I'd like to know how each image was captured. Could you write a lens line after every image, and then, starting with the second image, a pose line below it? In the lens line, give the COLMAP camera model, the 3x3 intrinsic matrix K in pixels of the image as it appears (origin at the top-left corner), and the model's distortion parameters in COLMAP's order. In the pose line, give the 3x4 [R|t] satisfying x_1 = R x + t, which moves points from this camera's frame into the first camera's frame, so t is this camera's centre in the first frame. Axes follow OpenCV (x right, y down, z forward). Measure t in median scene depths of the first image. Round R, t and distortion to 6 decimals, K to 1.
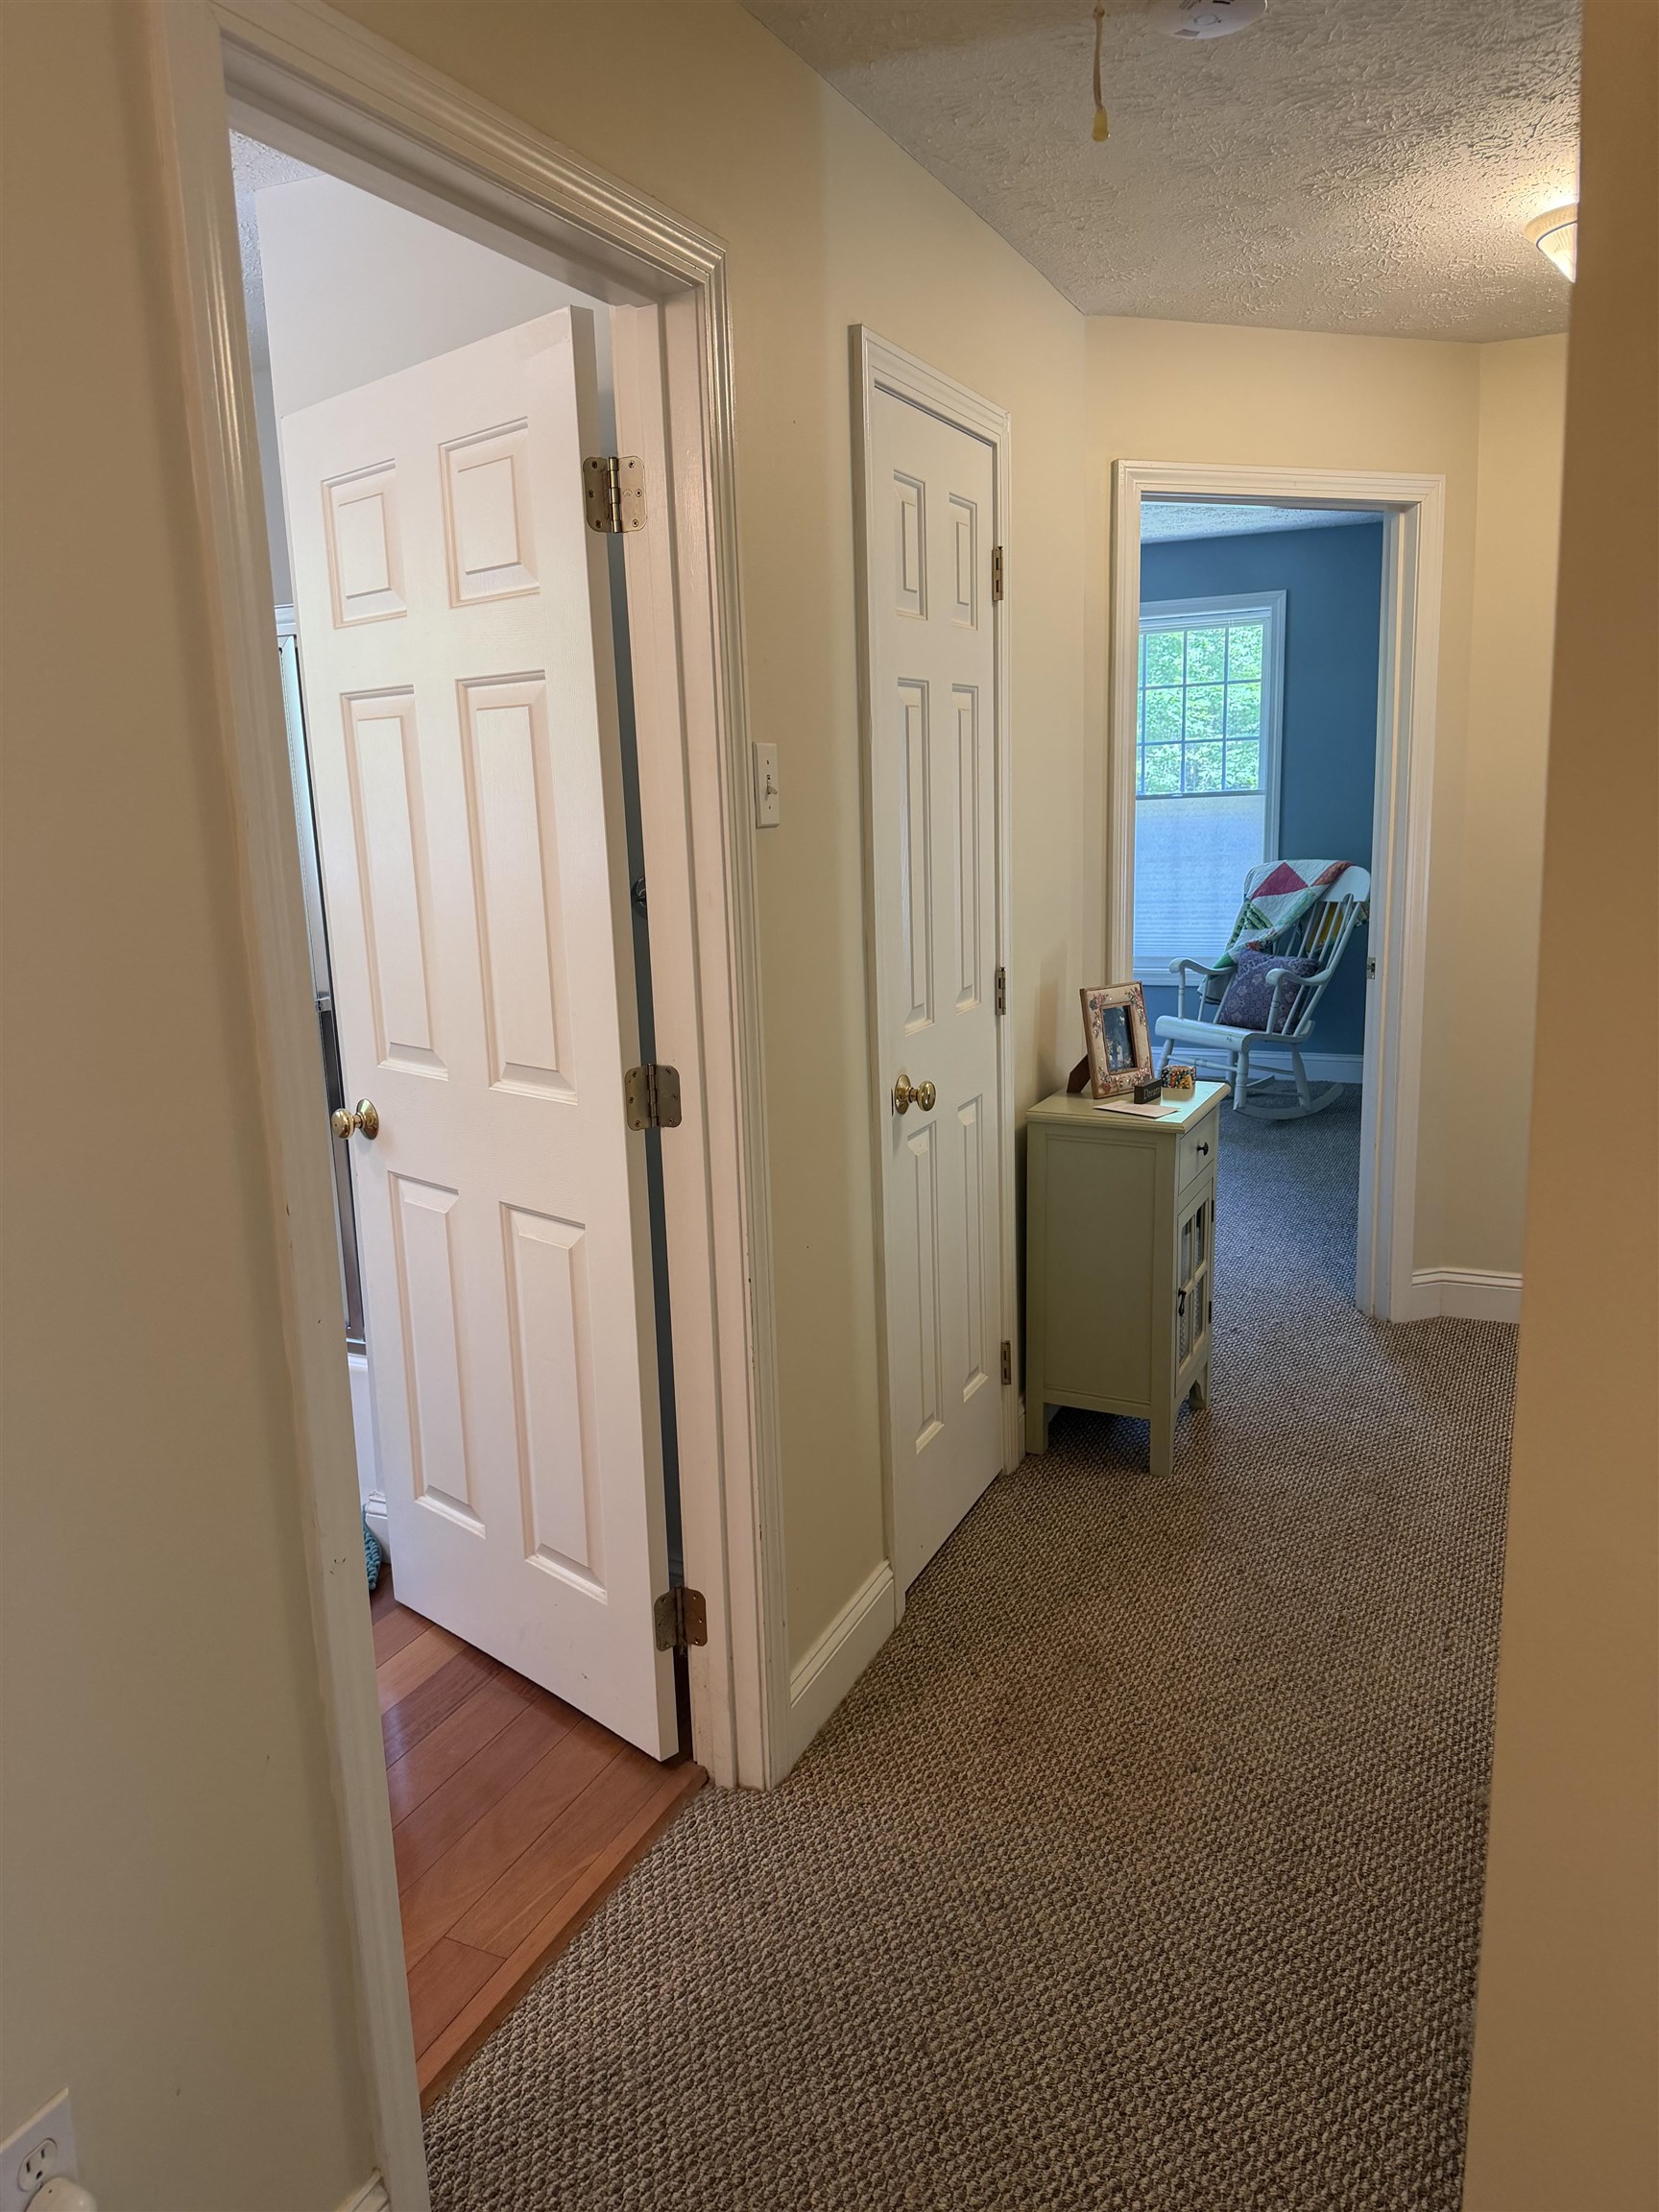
lens RADIAL K [[1570.2, 0, 830.2], [0, 1570.2, 1107.1], [0, 0, 1]] dist [0.006018, -0.002285]
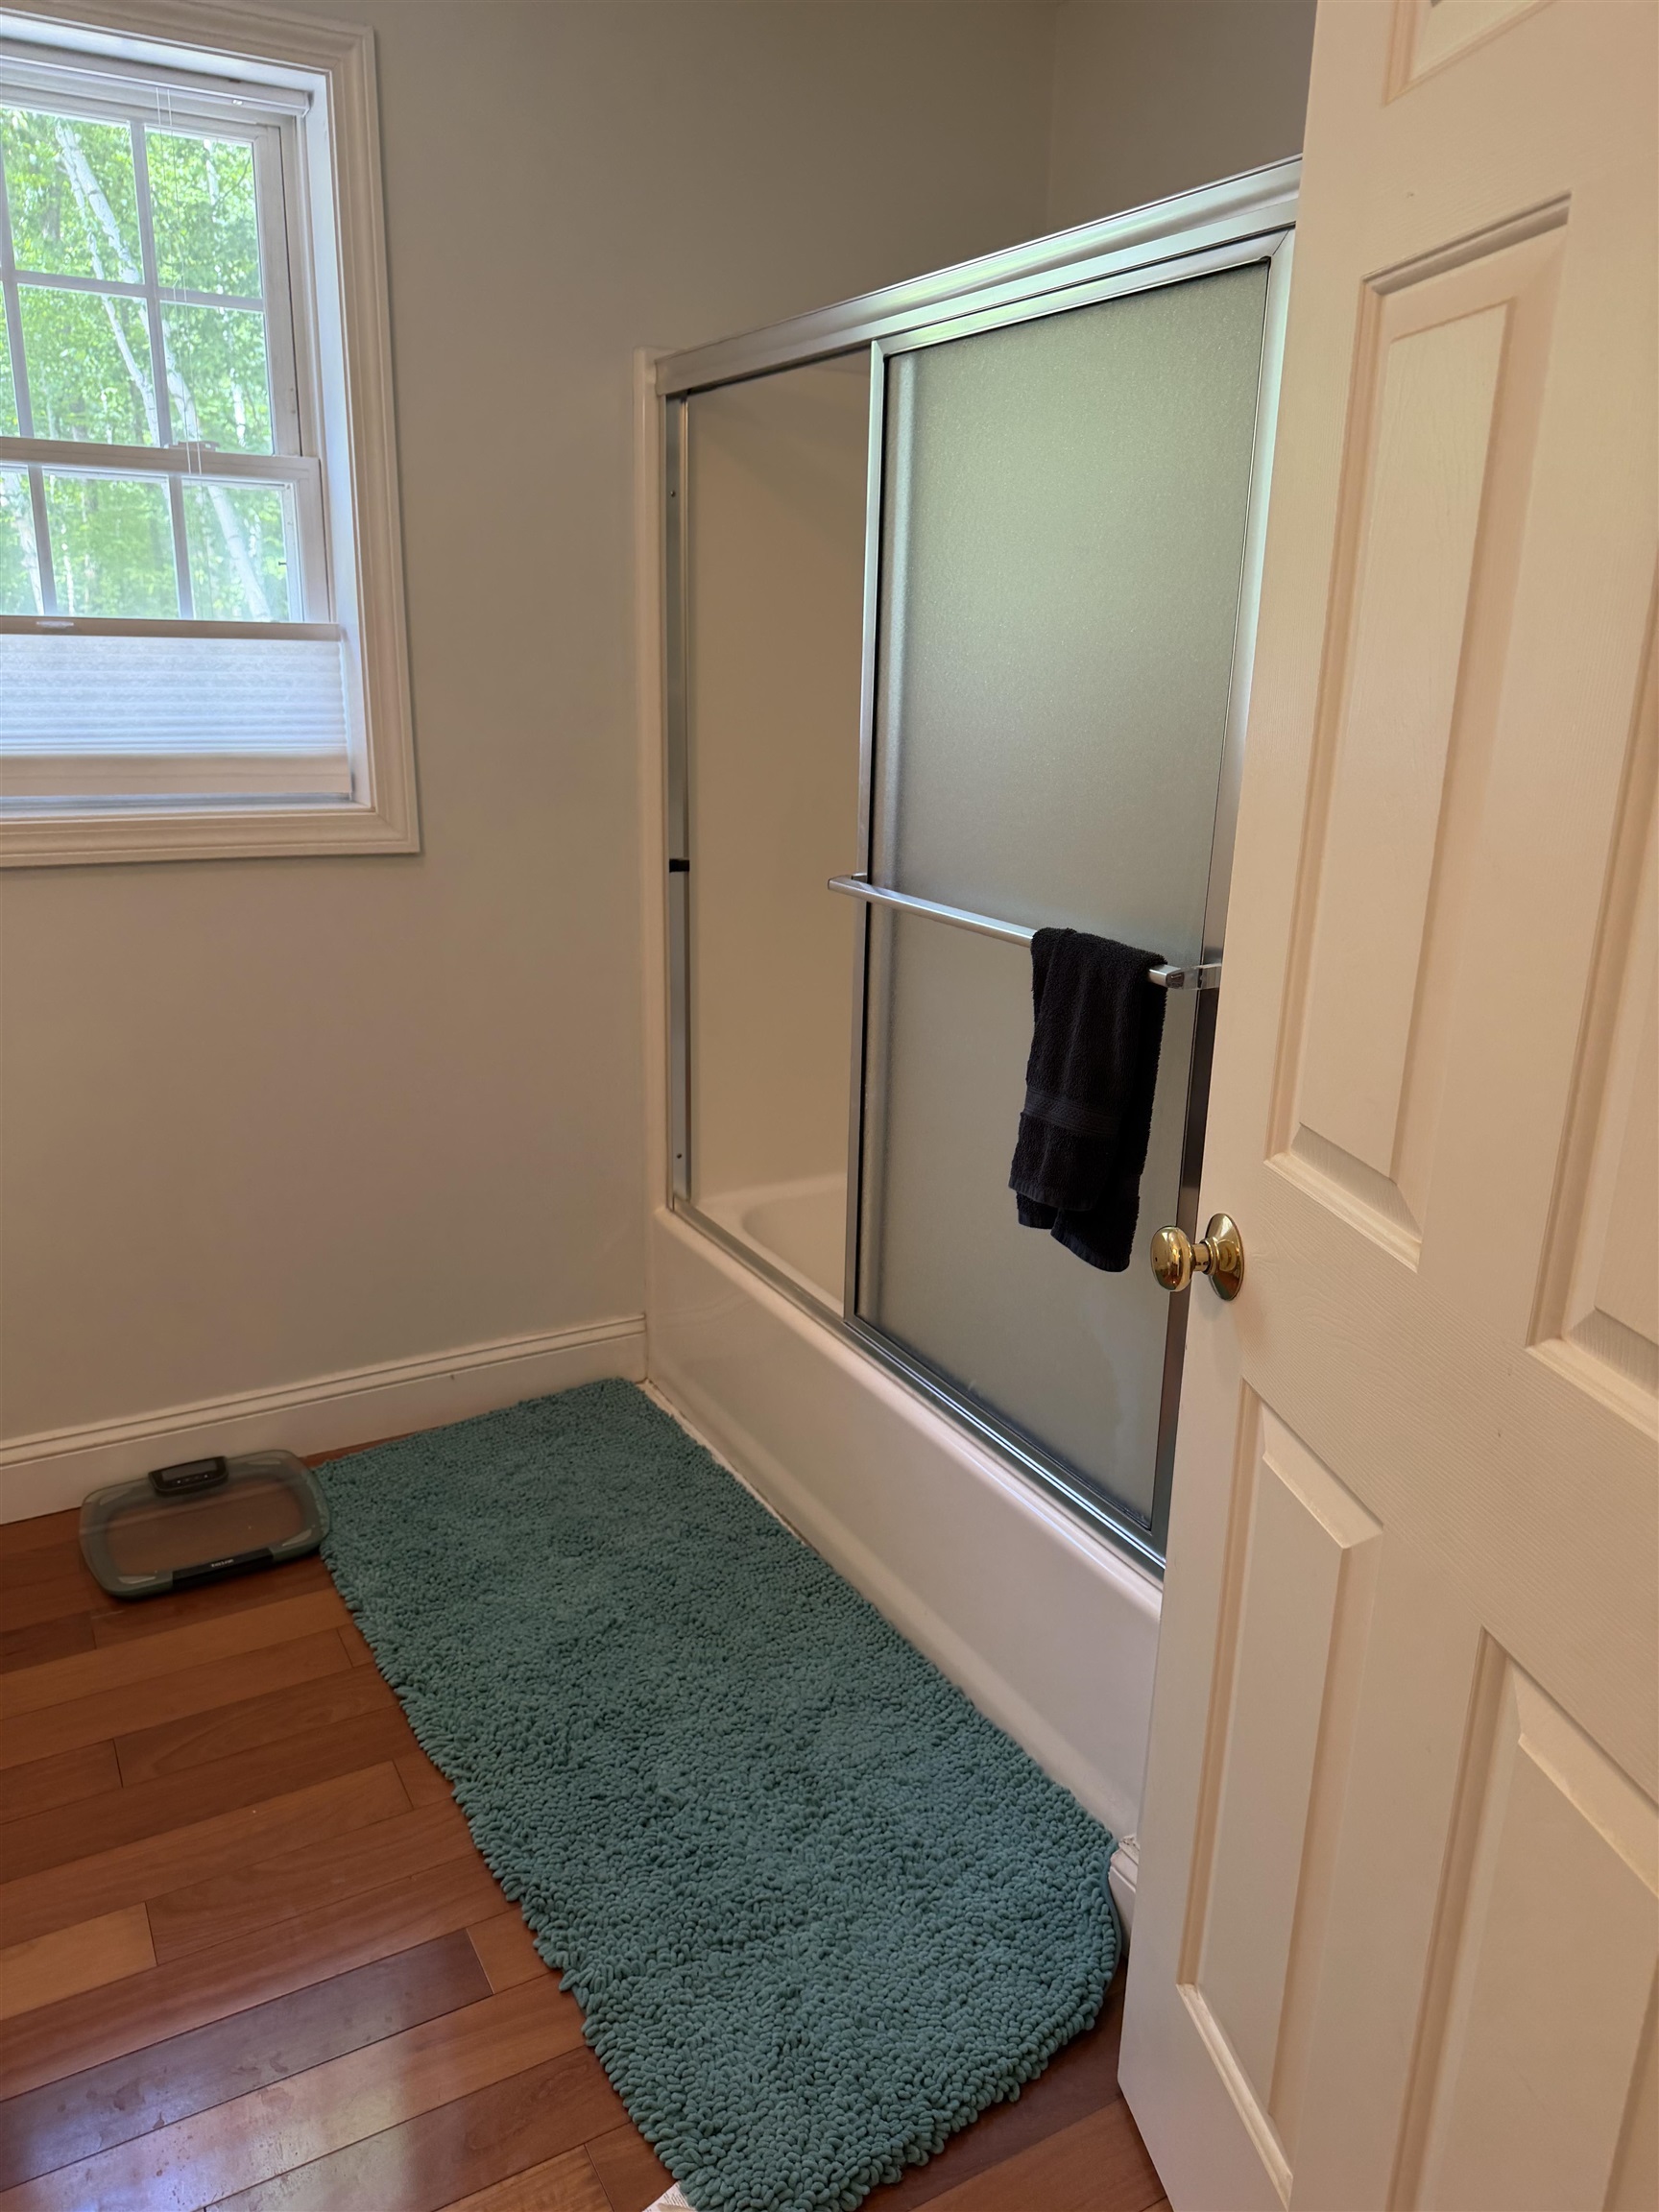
lens RADIAL K [[1570.2, 0, 840.4], [0, 1570.2, 1097.0], [0, 0, 1]] dist [0.006018, -0.002285]
pose [[0.807640, 0.216058, -0.548668, -0.144642], [-0.167903, 0.976201, 0.137263, -0.082196], [0.565267, -0.018736, 0.824695, 0.563213]]
